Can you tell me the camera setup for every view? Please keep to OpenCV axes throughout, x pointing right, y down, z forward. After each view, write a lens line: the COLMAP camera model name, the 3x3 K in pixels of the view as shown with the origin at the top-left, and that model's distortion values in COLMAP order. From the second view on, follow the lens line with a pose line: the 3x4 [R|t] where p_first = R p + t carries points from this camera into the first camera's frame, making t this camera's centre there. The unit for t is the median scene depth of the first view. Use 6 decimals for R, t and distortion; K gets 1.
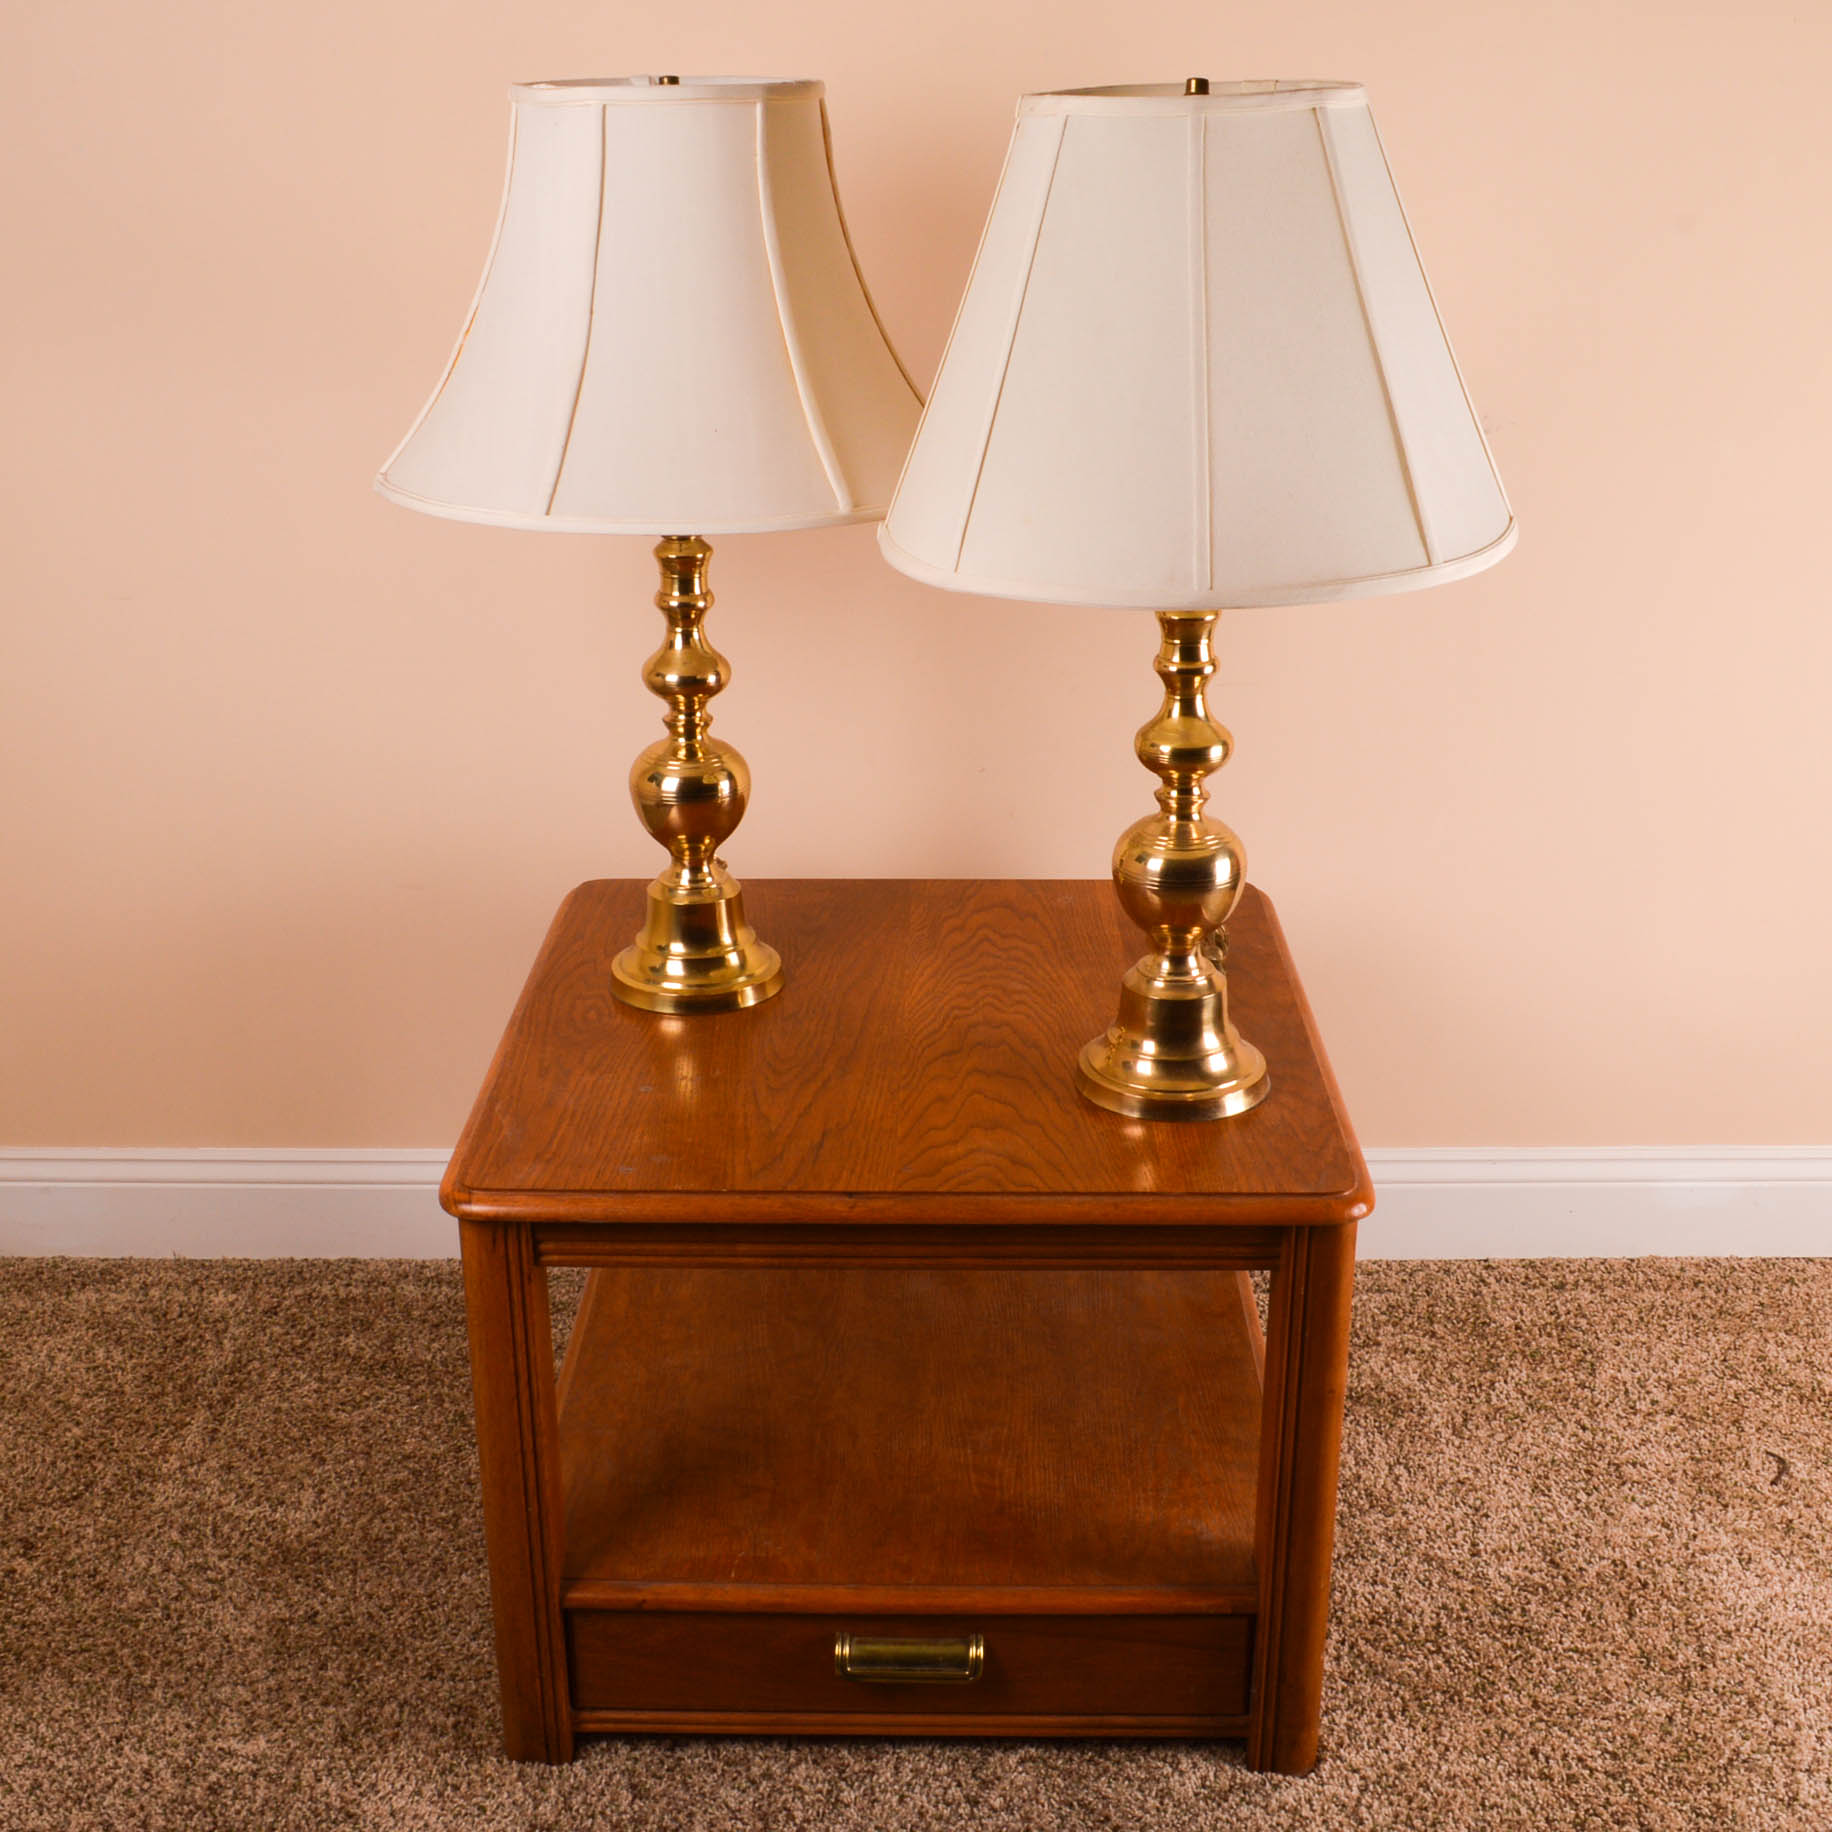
lens RADIAL K [[2452.8, 0, 896.7], [0, 2452.8, 909.1], [0, 0, 1]] dist [-0.081511, 0.000000]
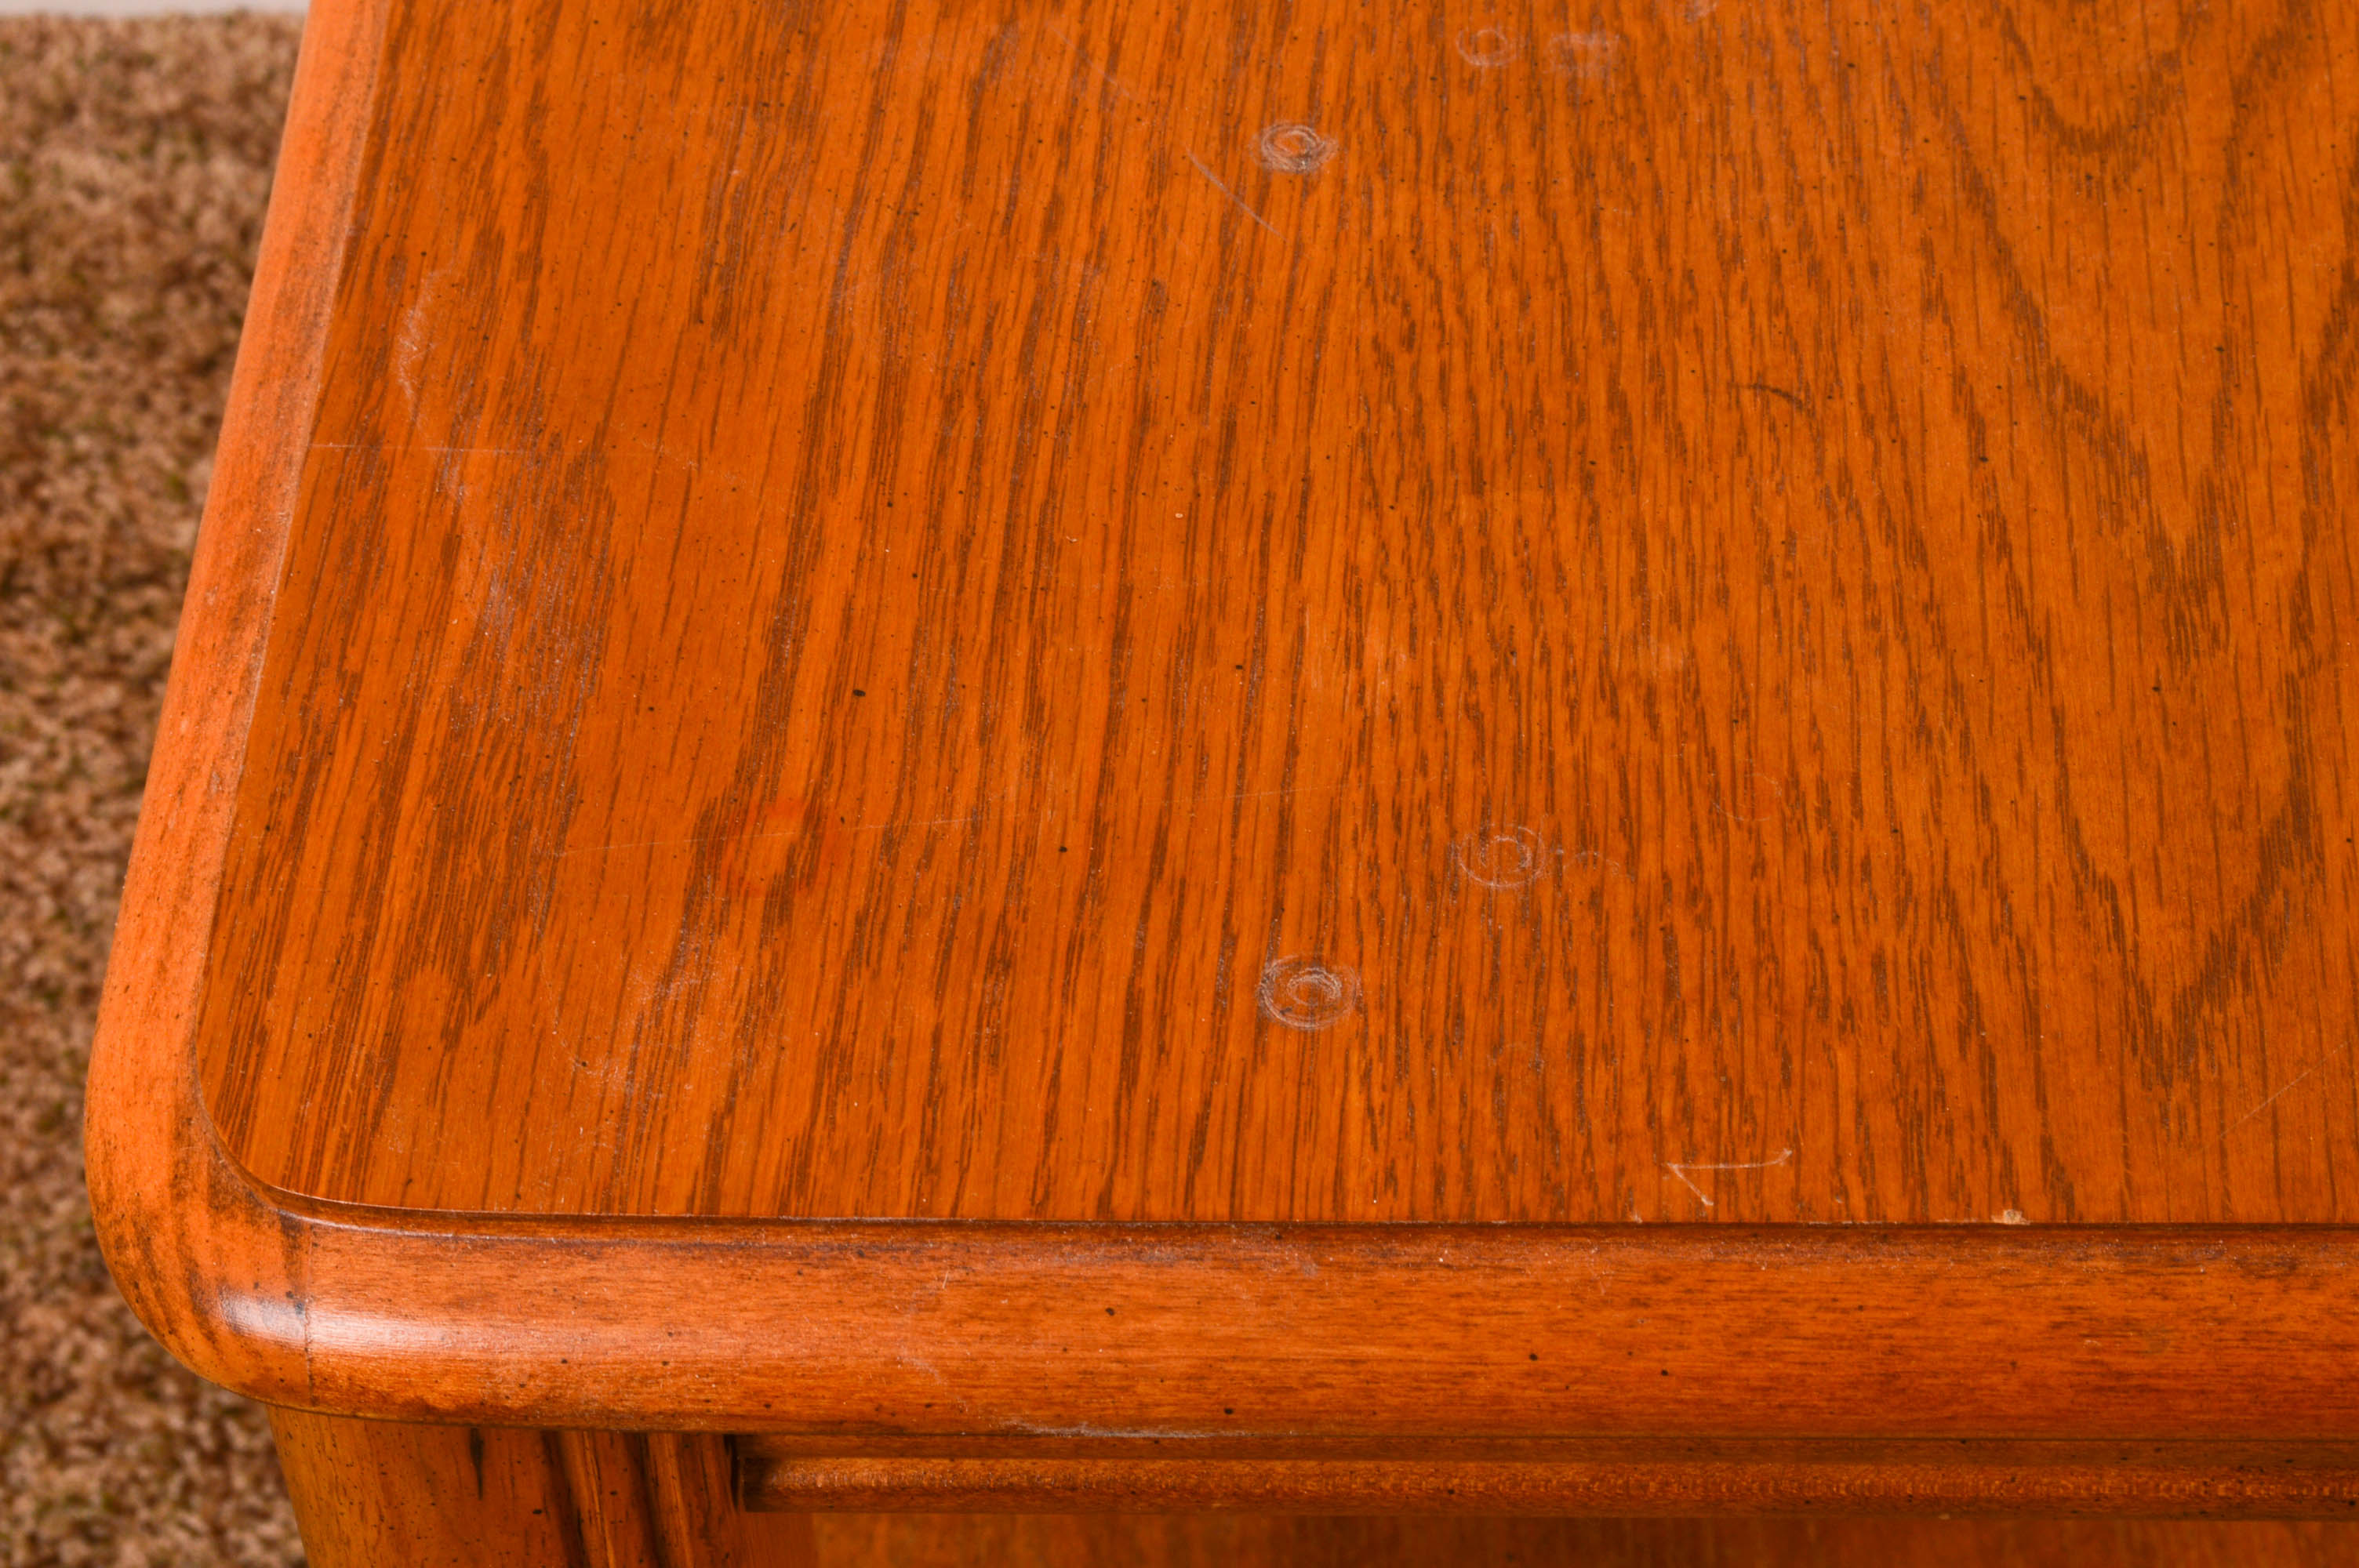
lens RADIAL K [[5169.9, 0, 1163.0], [0, 5169.9, 783.8], [0, 0, 1]] dist [0.039667, 0.000000]
pose [[0.999706, -0.013550, -0.020093, -0.103496], [0.021246, 0.888887, 0.457634, -0.047144], [0.011660, -0.457927, 0.888913, 0.661630]]
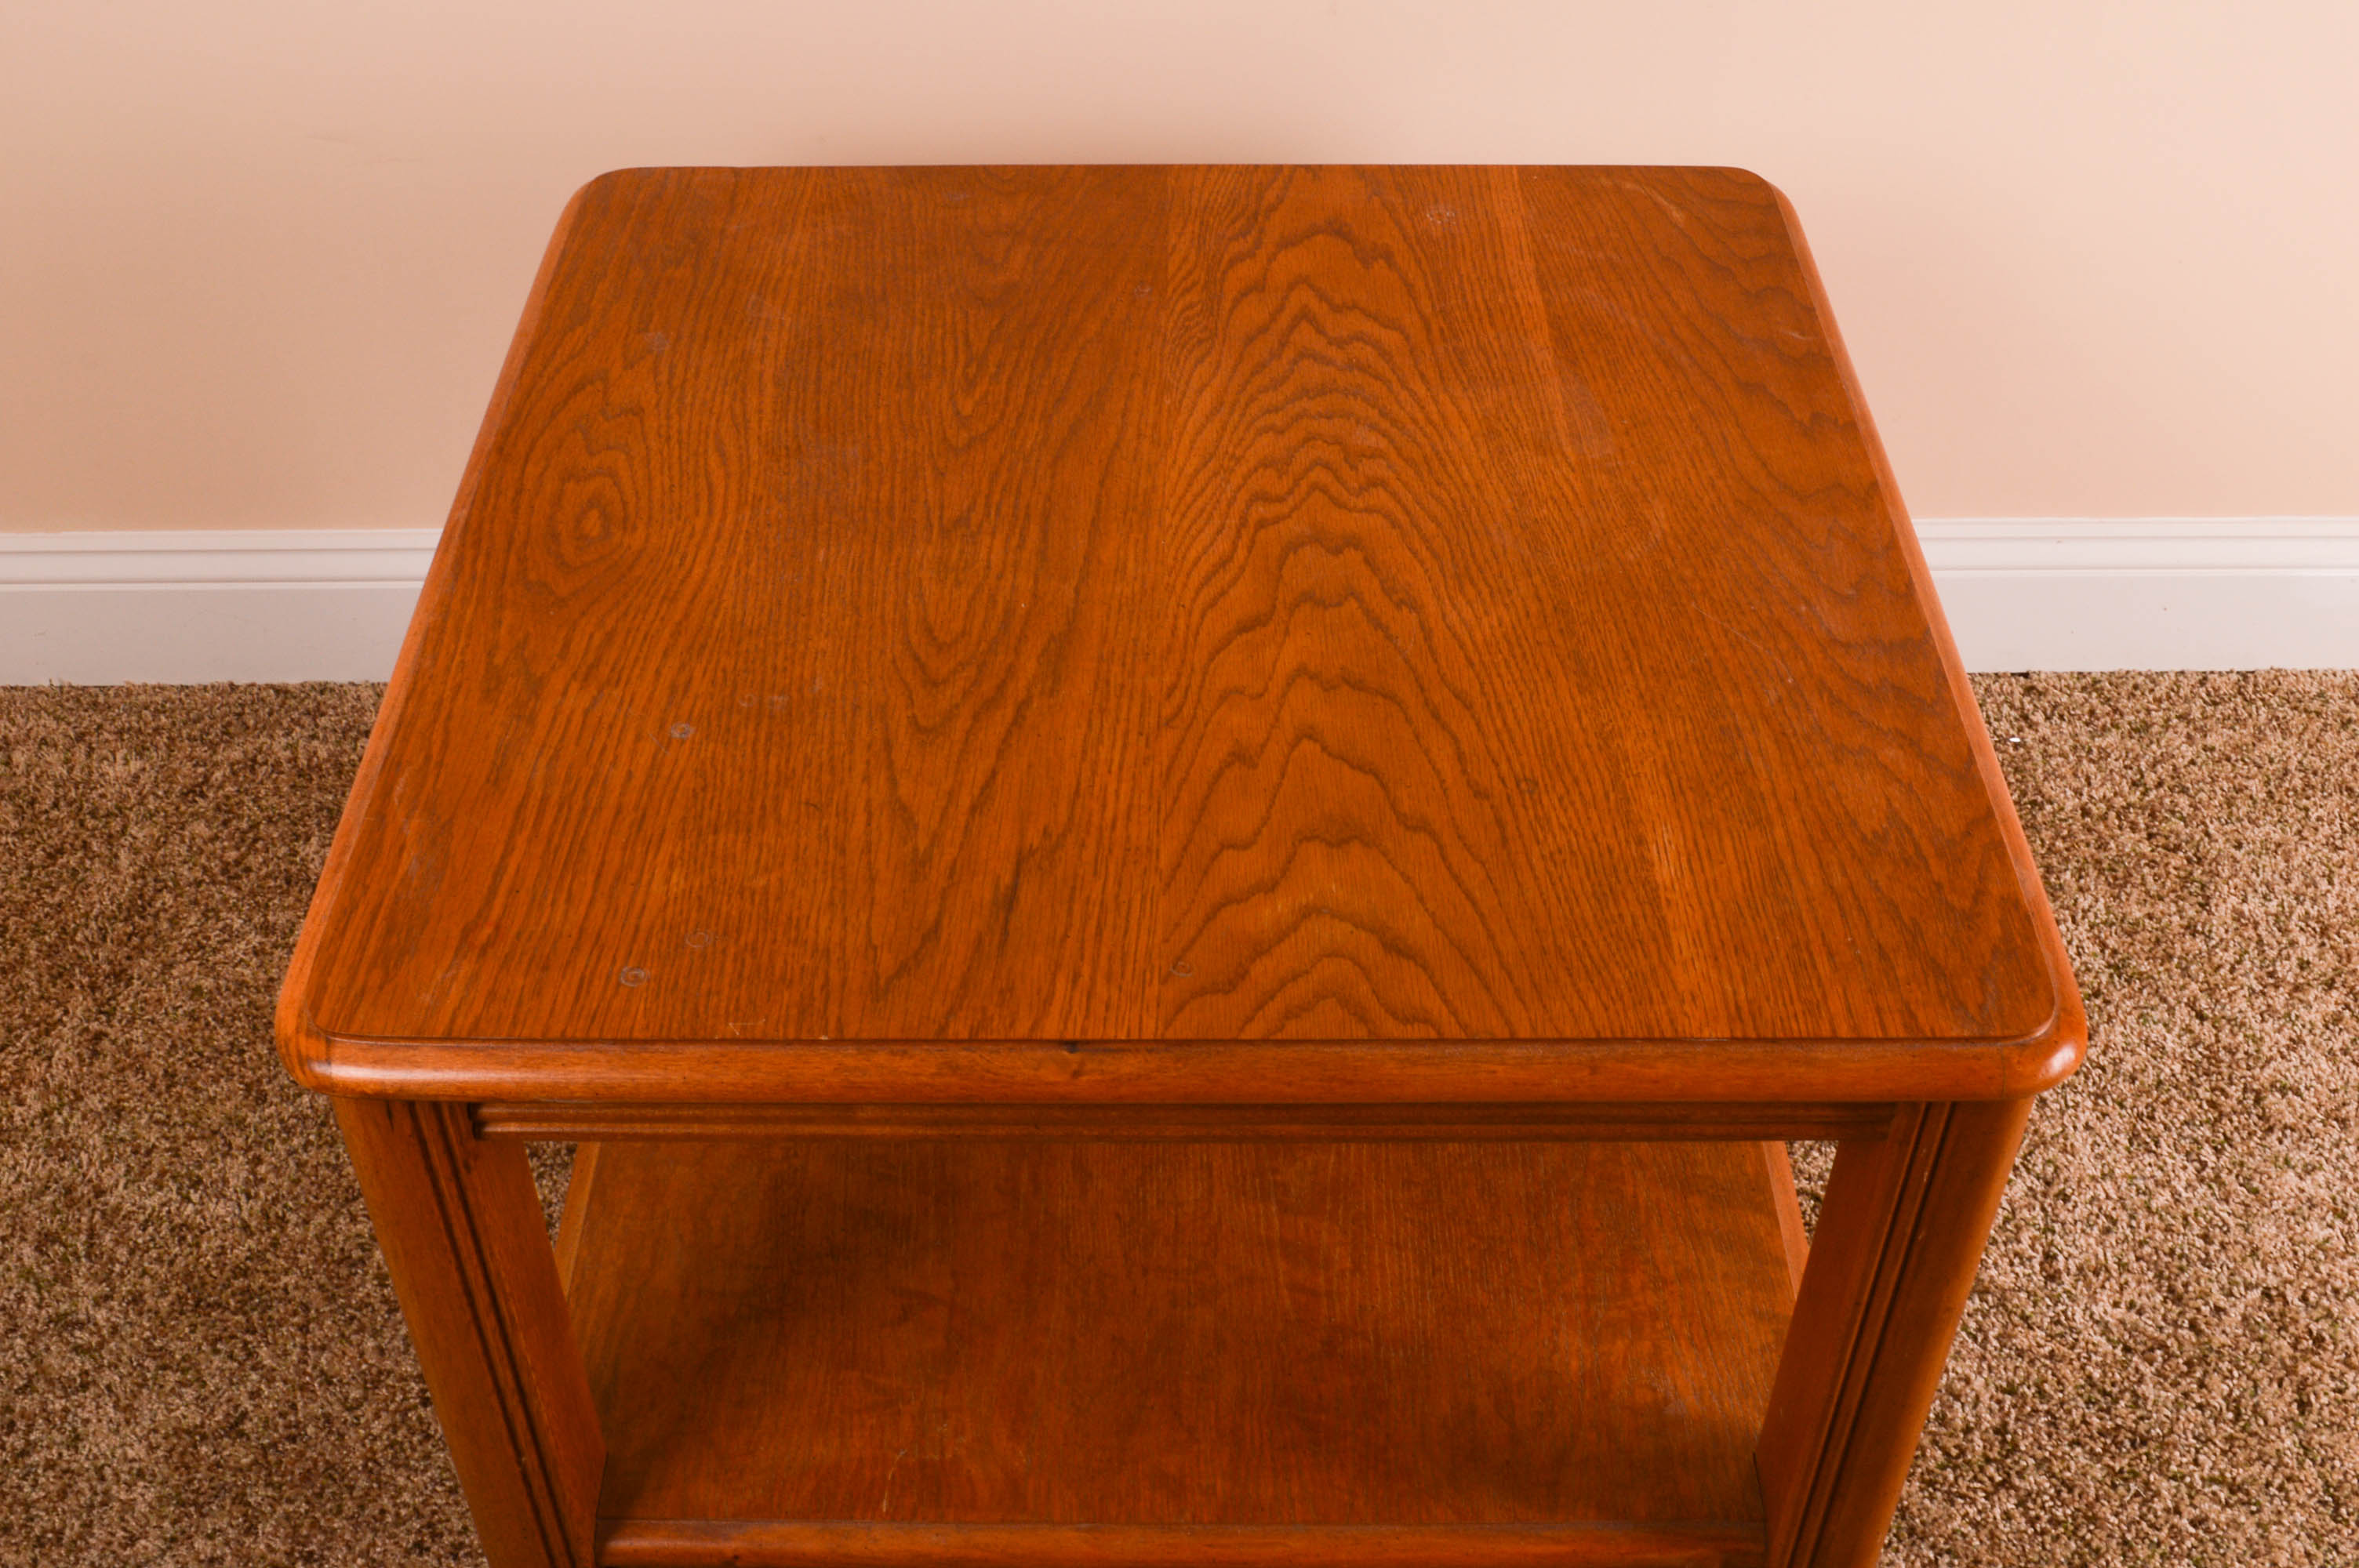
lens RADIAL K [[2590.5, 0, 1150.2], [0, 2590.5, 785.2], [0, 0, 1]] dist [-0.054778, 0.000000]
pose [[0.999905, -0.009695, 0.009838, -0.006732], [0.005496, 0.932694, 0.360627, -0.115055], [-0.012672, -0.360539, 0.932658, 0.465758]]
